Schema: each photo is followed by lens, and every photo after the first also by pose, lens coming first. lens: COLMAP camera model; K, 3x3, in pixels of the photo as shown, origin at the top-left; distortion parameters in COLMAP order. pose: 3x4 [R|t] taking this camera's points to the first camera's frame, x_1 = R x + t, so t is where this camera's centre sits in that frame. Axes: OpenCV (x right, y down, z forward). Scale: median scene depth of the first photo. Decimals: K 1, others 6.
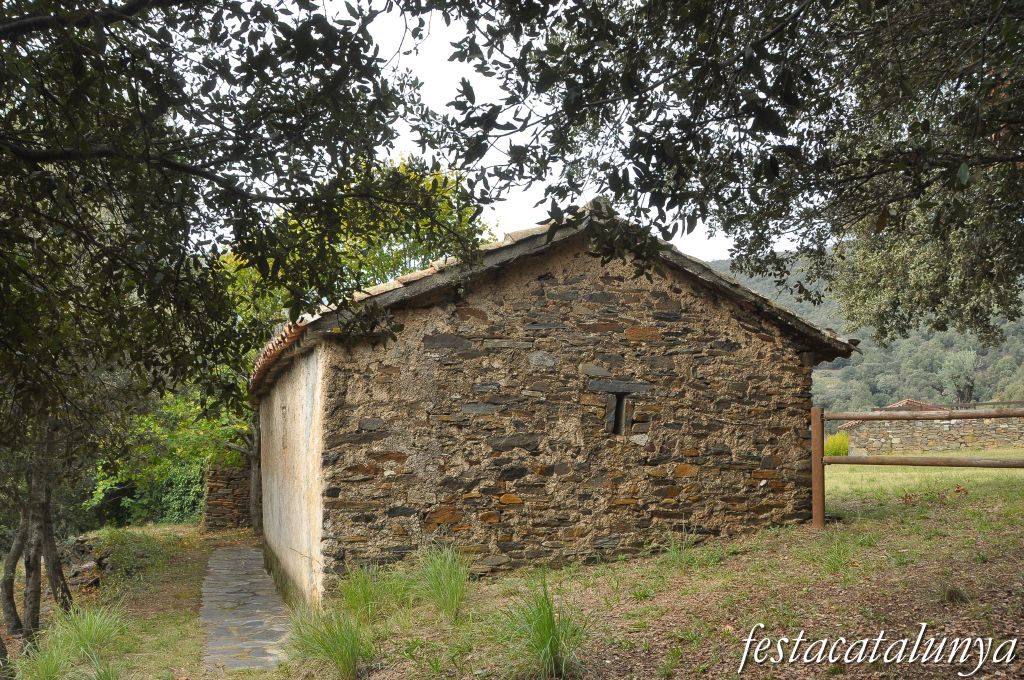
lens RADIAL K [[830.5, 0, 509.5], [0, 830.5, 338.7], [0, 0, 1]] dist [-0.111195, 0.023644]
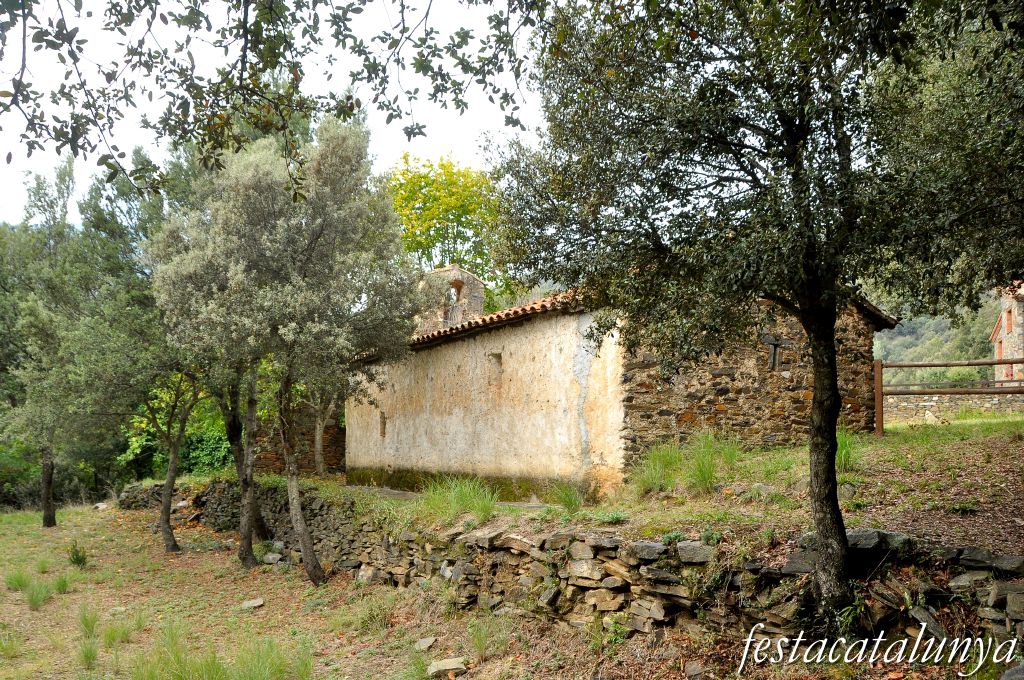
lens RADIAL K [[830.5, 0, 513.9], [0, 830.5, 338.3], [0, 0, 1]] dist [-0.111195, 0.023644]
pose [[0.988465, 0.029846, 0.148479, -0.612042], [-0.032255, 0.999384, 0.013839, 0.049932], [-0.147974, -0.018469, 0.988819, -0.487672]]
